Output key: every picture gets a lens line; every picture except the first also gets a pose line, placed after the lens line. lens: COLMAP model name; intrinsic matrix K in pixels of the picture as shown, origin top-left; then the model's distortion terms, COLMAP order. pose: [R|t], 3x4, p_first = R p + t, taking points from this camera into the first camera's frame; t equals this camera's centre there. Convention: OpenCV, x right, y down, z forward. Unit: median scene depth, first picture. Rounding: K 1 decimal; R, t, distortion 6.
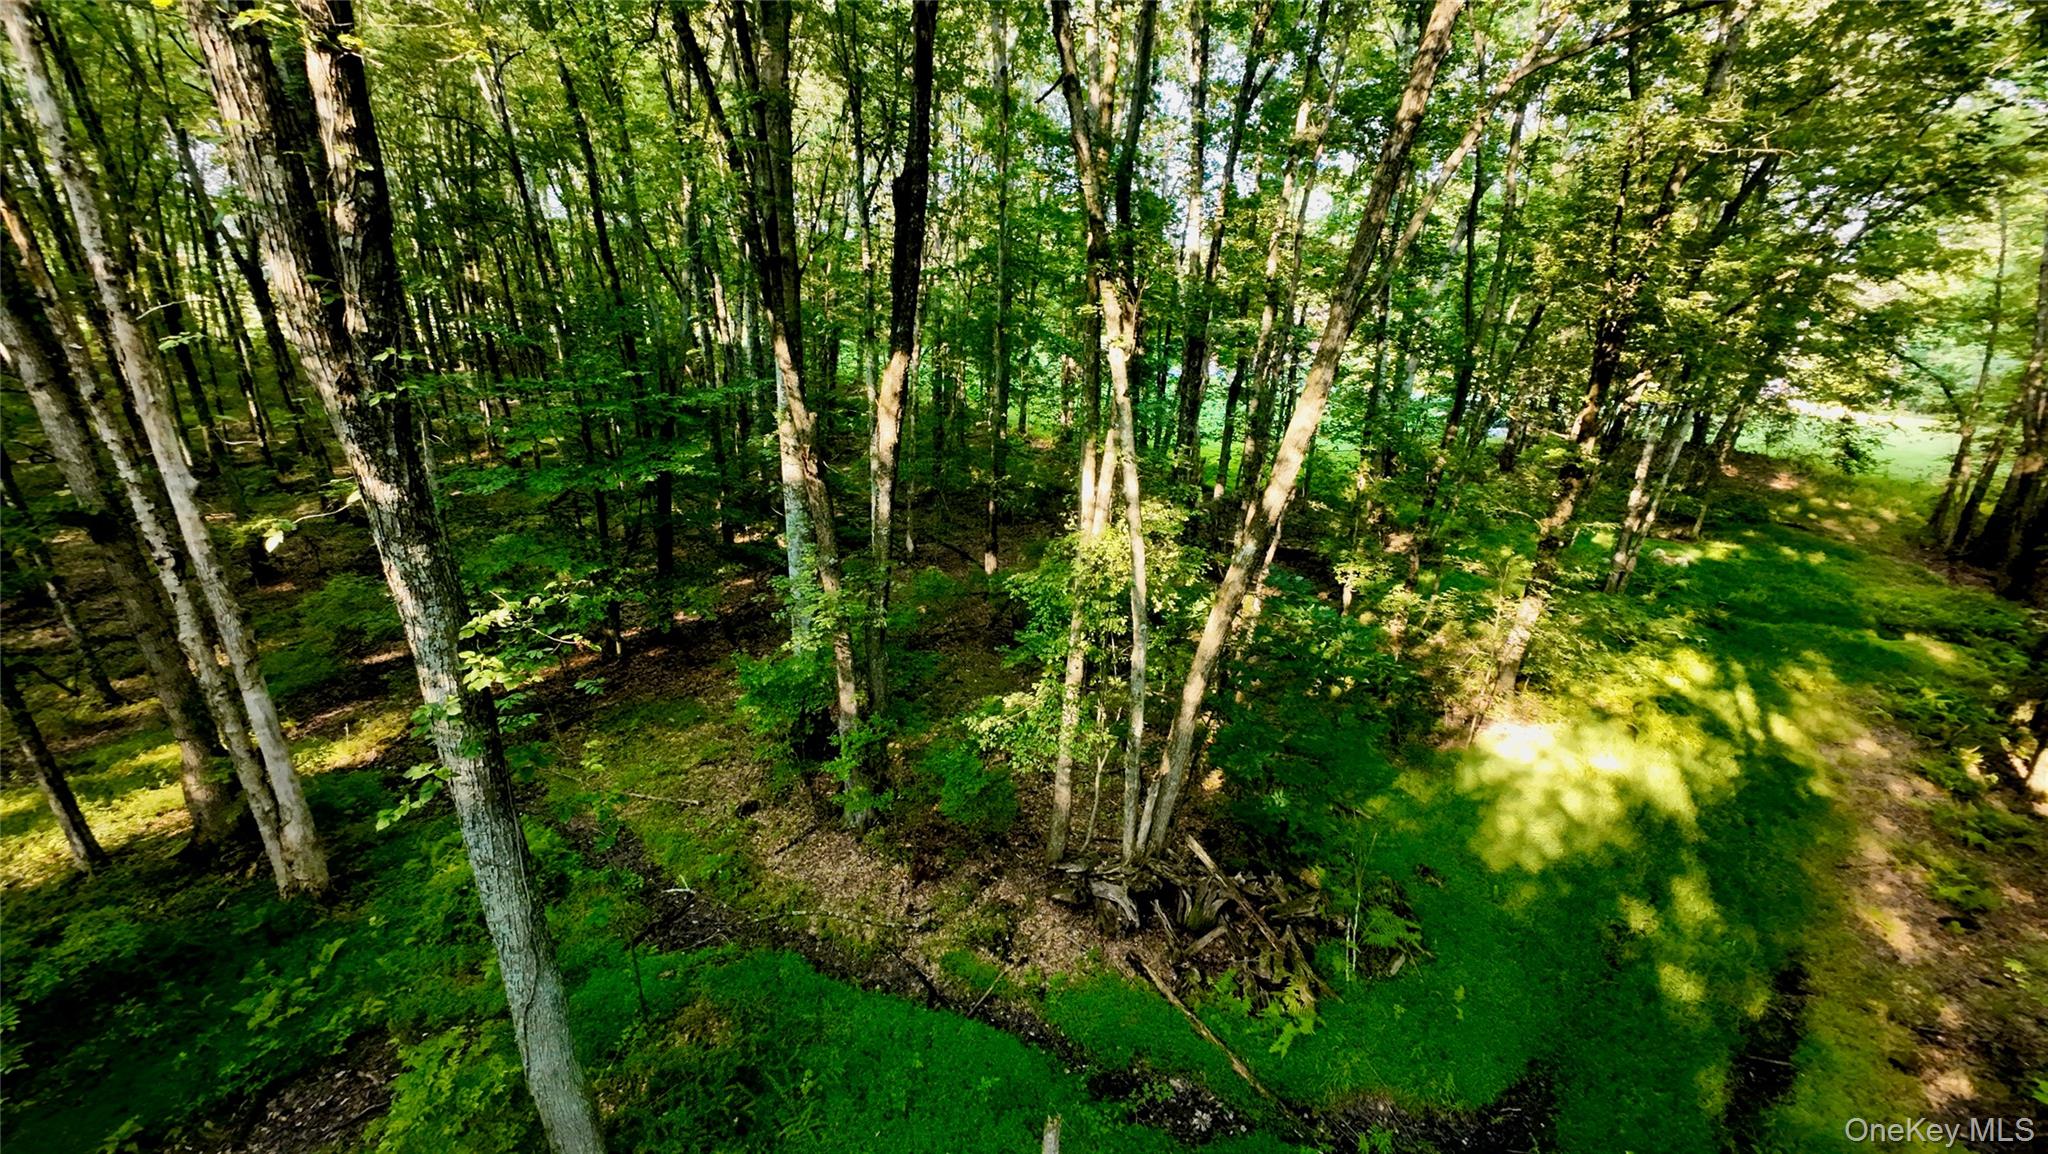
lens RADIAL K [[796.9, 0, 1026.9], [0, 796.9, 576.5], [0, 0, 1]] dist [-0.006473, 0.003269]
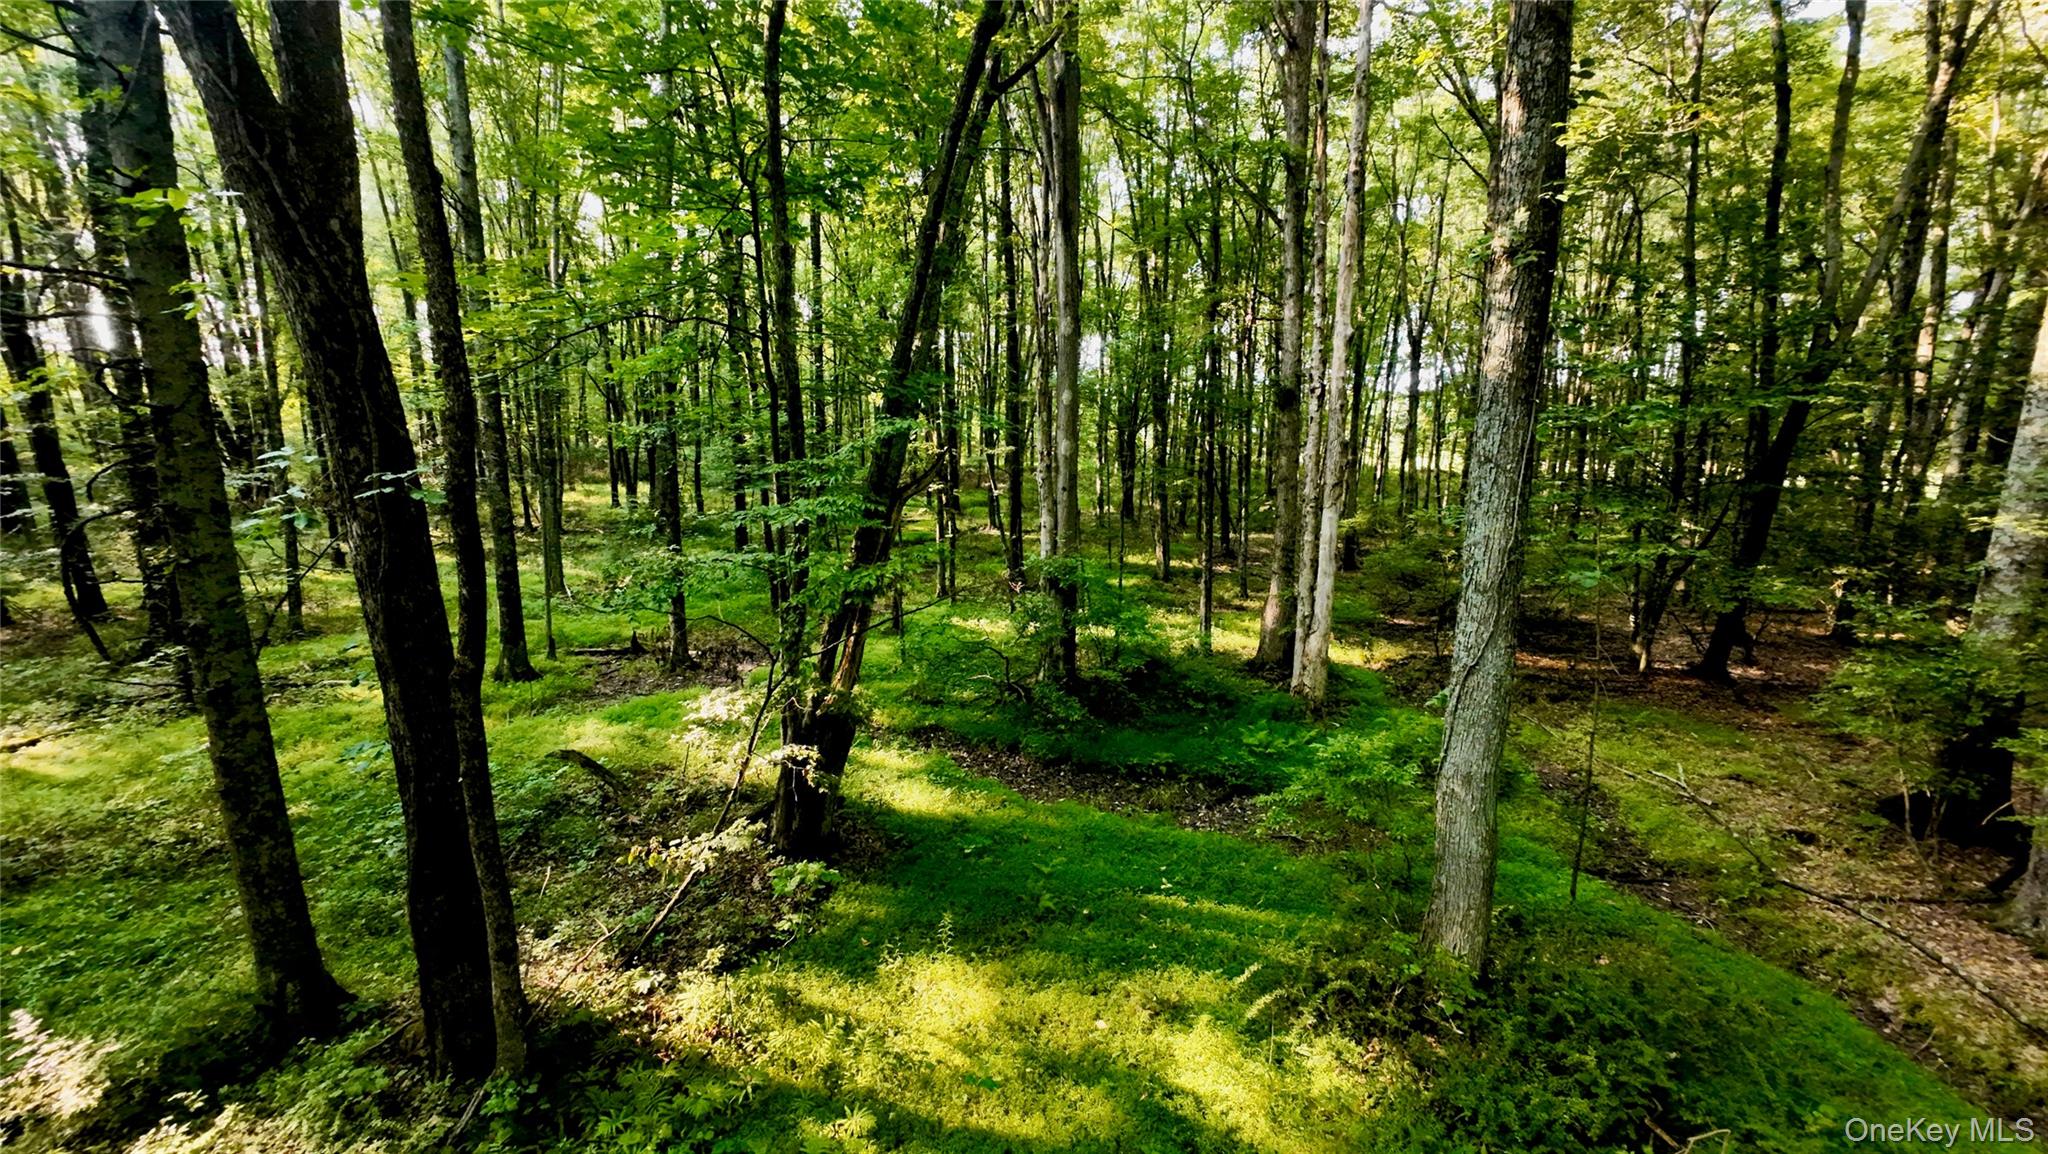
lens RADIAL K [[796.9, 0, 1026.9], [0, 796.9, 576.5], [0, 0, 1]] dist [-0.006473, 0.003269]
pose [[0.387498, 0.131401, -0.912458, -0.019344], [-0.318206, 0.948021, 0.001388, 0.397062], [0.865211, 0.289812, 0.409169, 0.123238]]
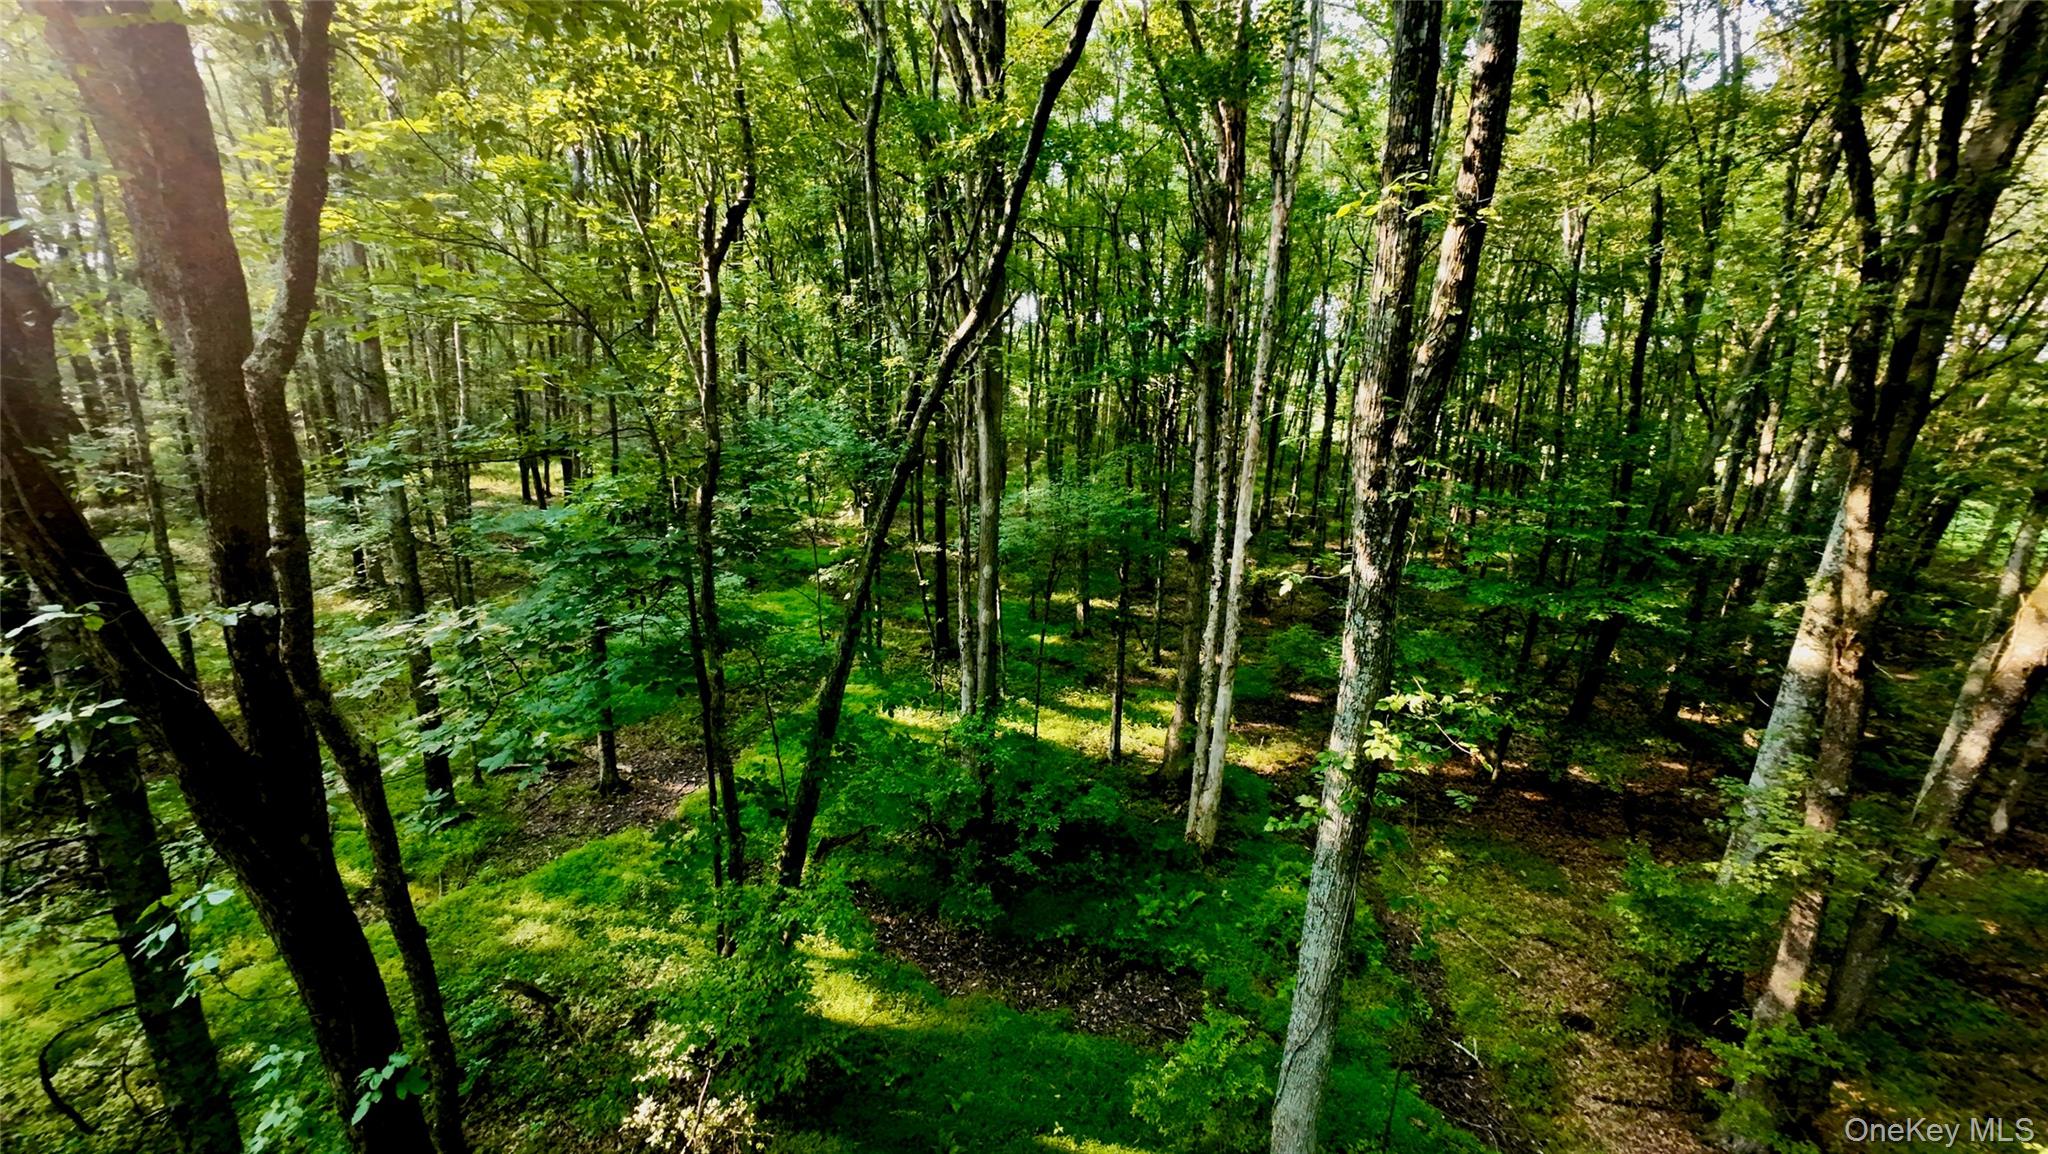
lens RADIAL K [[796.9, 0, 1026.9], [0, 796.9, 576.5], [0, 0, 1]] dist [-0.006473, 0.003269]
pose [[0.461622, 0.217525, -0.859993, -0.007381], [-0.336465, 0.939960, 0.057146, 0.002533], [0.820790, 0.262978, 0.507096, -0.012268]]
